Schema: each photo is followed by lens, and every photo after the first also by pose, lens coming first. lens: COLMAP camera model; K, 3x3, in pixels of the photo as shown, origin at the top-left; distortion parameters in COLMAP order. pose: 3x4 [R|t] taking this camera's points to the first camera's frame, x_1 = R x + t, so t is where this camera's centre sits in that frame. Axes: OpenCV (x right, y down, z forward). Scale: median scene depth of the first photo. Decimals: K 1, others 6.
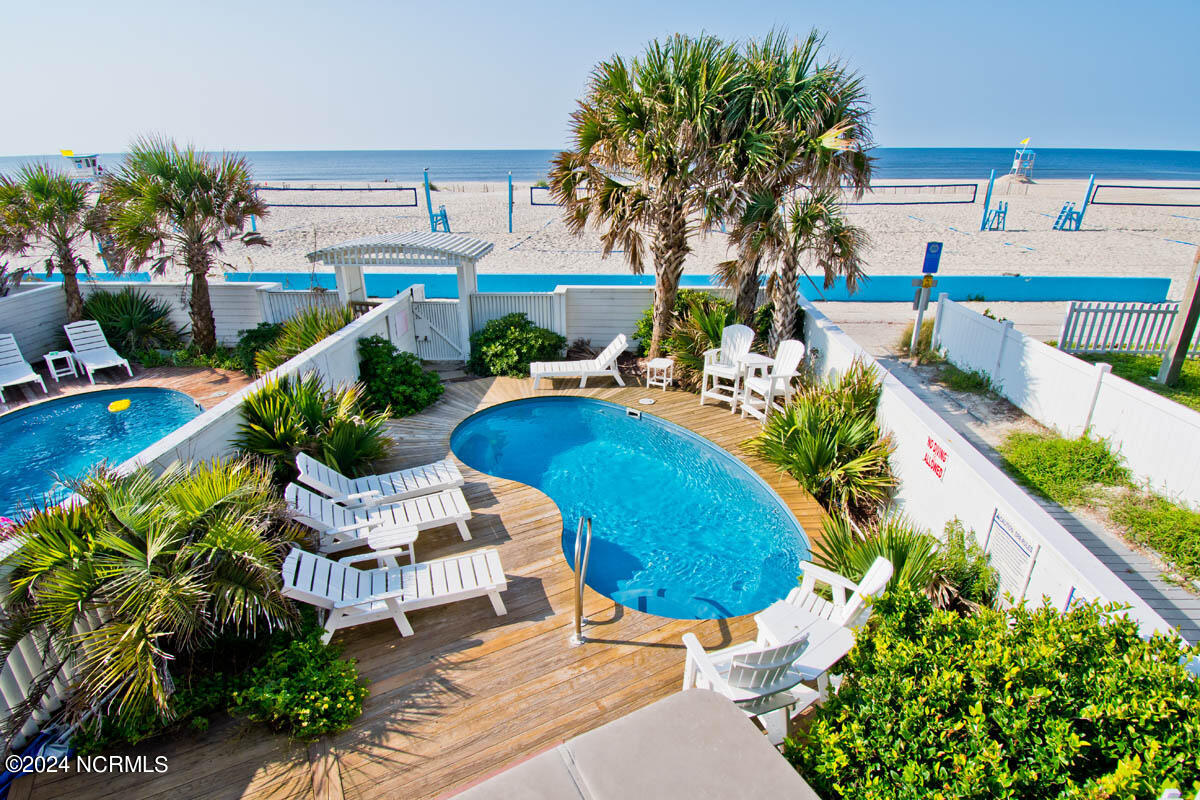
lens RADIAL K [[621.6, 0, 600.0], [0, 621.6, 400.0], [0, 0, 1]] dist [0.016542, -0.028243]
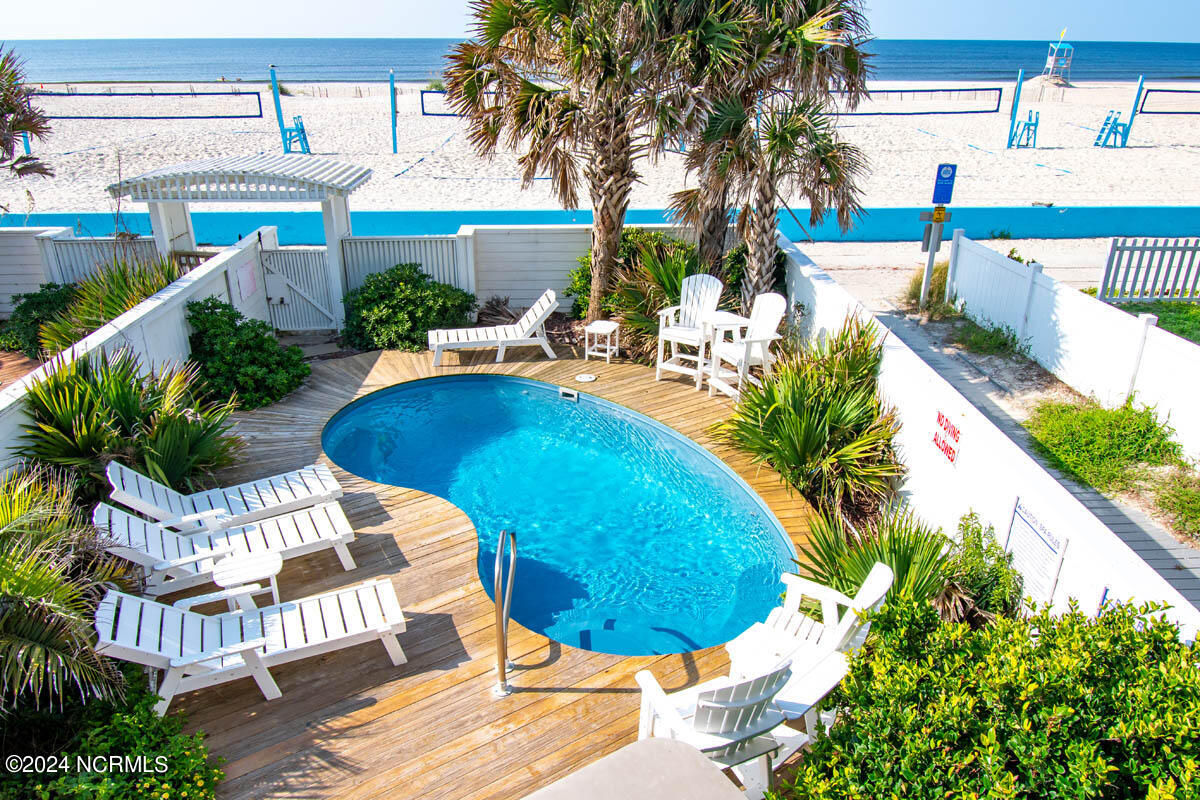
lens RADIAL K [[832.3, 0, 600.0], [0, 832.3, 400.0], [0, 0, 1]] dist [0.010511, -0.029056]
pose [[0.995617, -0.031019, 0.088228, 0.002451], [0.028680, 0.999206, 0.027664, 0.001536], [-0.089016, -0.025013, 0.995716, -0.011771]]
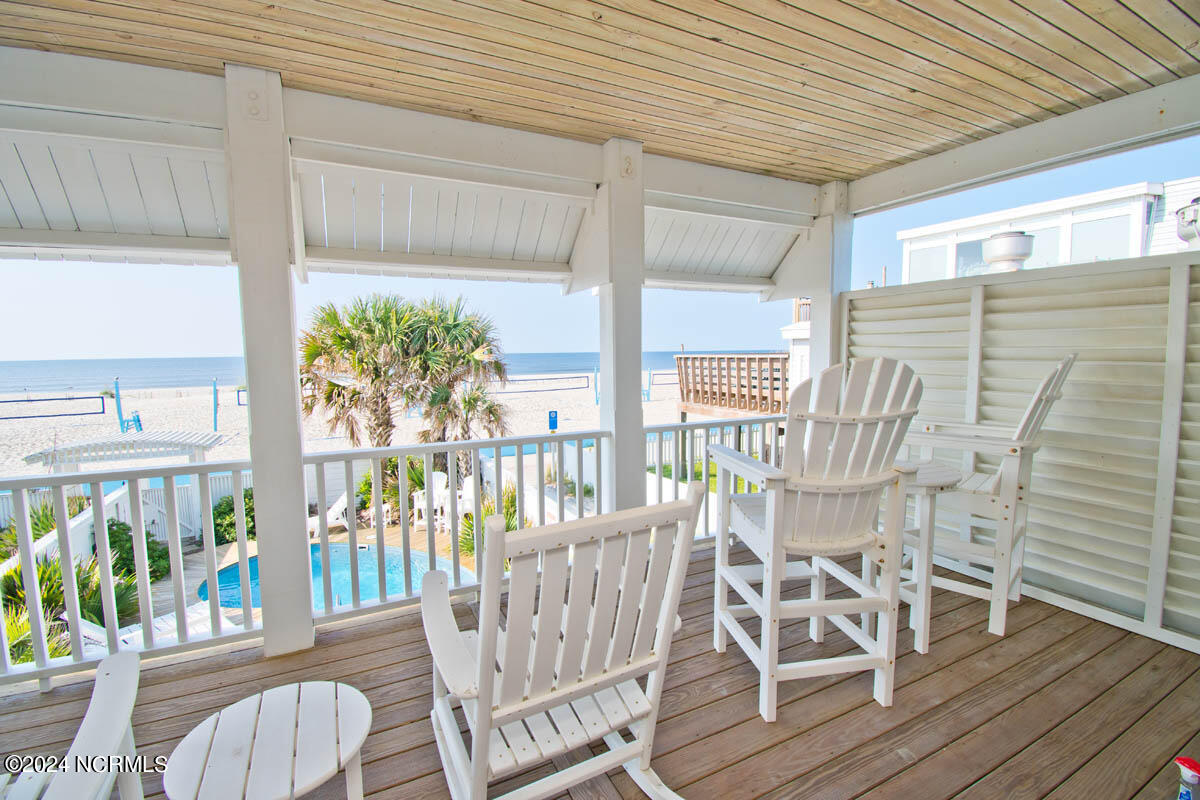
lens RADIAL K [[528.9, 0, 598.0], [0, 528.9, 399.7], [0, 0, 1]] dist [0.019573, -0.023740]
pose [[0.870411, -0.051542, 0.489620, -0.050394], [0.192806, 0.950756, -0.242671, 0.099730], [-0.453001, 0.305625, 0.837486, -0.288731]]
